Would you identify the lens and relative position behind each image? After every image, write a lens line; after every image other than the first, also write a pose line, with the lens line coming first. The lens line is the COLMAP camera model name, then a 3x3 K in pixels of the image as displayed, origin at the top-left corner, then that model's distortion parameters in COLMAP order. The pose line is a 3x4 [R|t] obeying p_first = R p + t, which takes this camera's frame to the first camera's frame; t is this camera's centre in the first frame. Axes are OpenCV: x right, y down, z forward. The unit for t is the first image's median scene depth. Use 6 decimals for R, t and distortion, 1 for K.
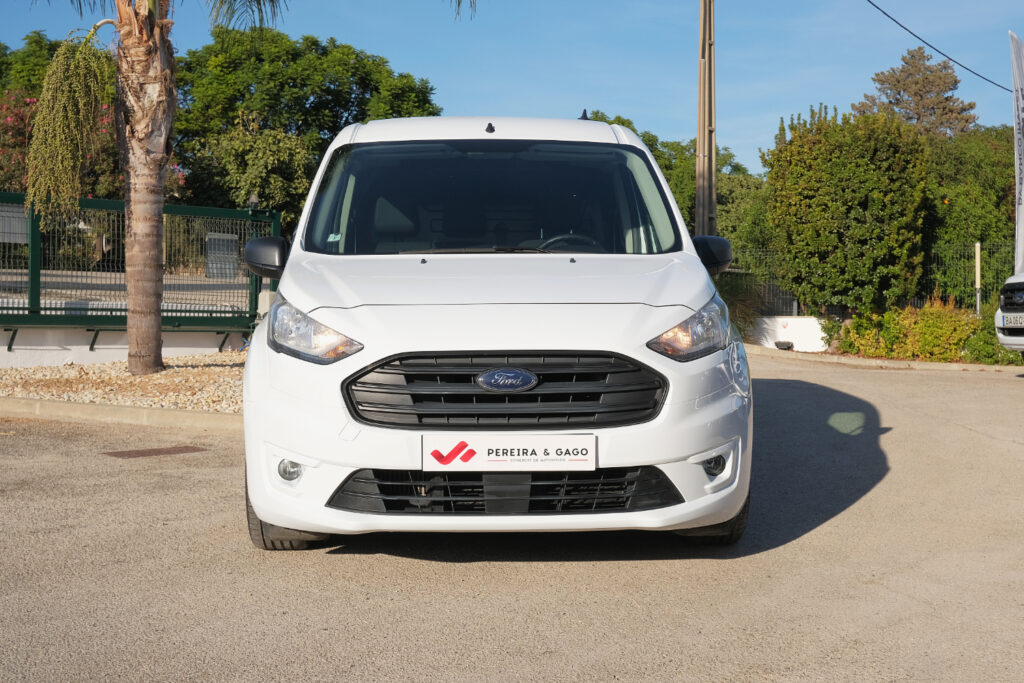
lens RADIAL K [[1236.8, 0, 507.7], [0, 1236.8, 333.5], [0, 0, 1]] dist [-0.027938, 0.000000]
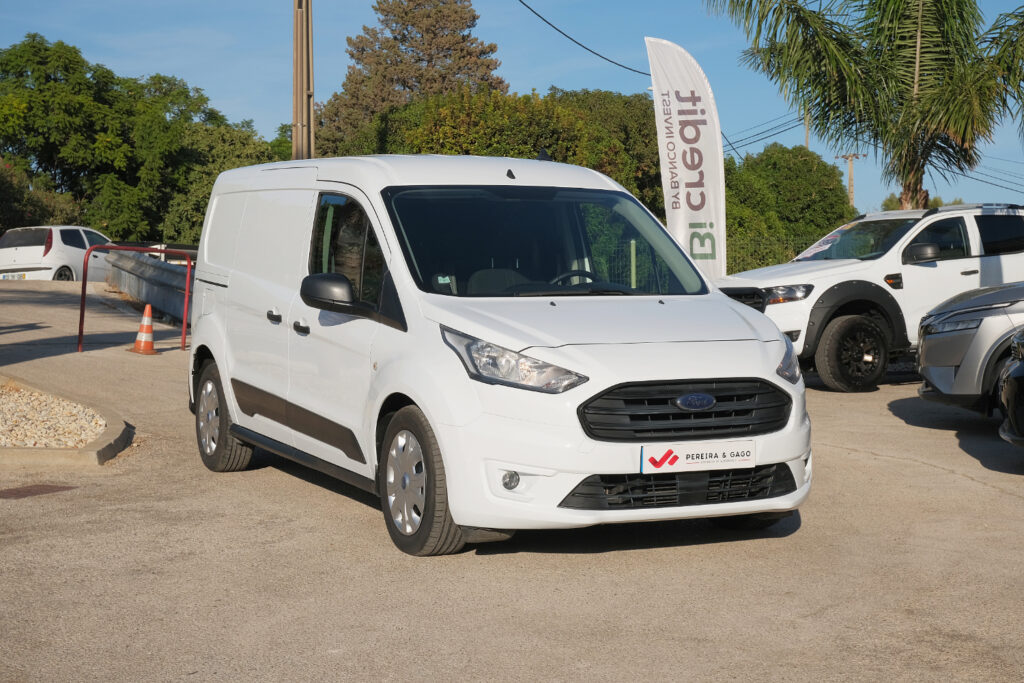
lens RADIAL K [[1684.4, 0, 529.8], [0, 1684.4, 349.8], [0, 0, 1]] dist [-0.024372, 0.000000]
pose [[0.916993, -0.017605, 0.398515, -0.197702], [0.012675, 0.999807, 0.015004, -0.010434], [-0.398702, -0.008707, 0.917039, -0.127599]]
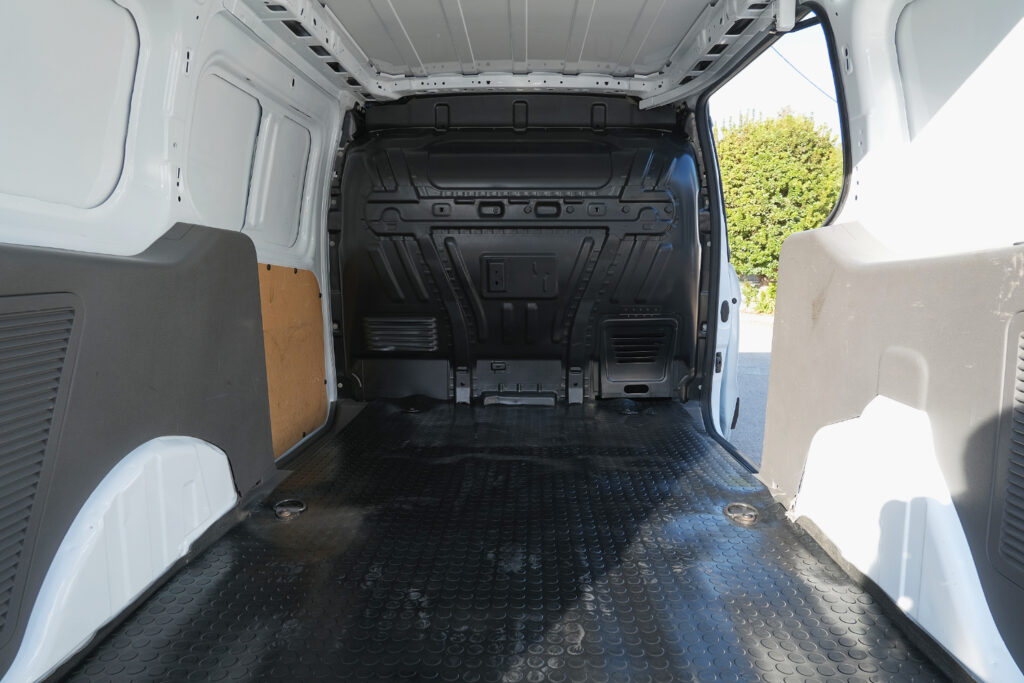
lens RADIAL K [[664.8, 0, 513.3], [0, 664.8, 341.0], [0, 0, 1]] dist [0.003841, 0.005103]
pose [[0.998719, 0.005911, -0.050259, 0.057997], [-0.000928, 0.995127, 0.098601, -0.022906], [0.050597, -0.098428, 0.993857, 0.323664]]
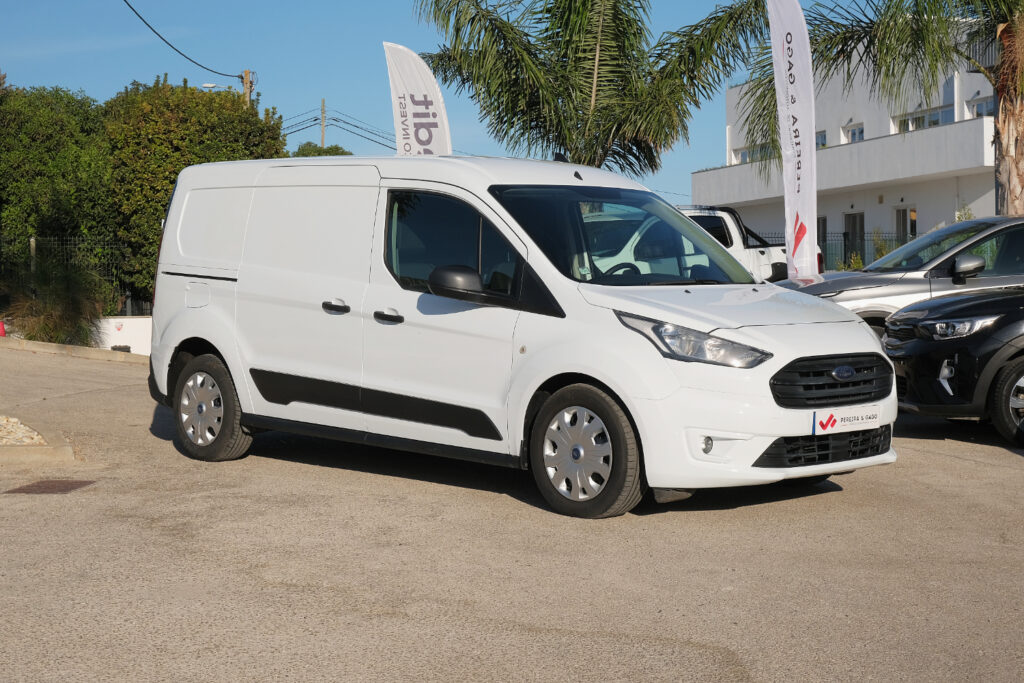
lens RADIAL K [[1684.4, 0, 532.8], [0, 1684.4, 357.2], [0, 0, 1]] dist [-0.024372, 0.000000]
pose [[0.738364, -0.035732, 0.673455, -0.385182], [0.024197, 0.999356, 0.026495, -0.010627], [-0.673969, -0.003268, 0.738753, -0.064758]]
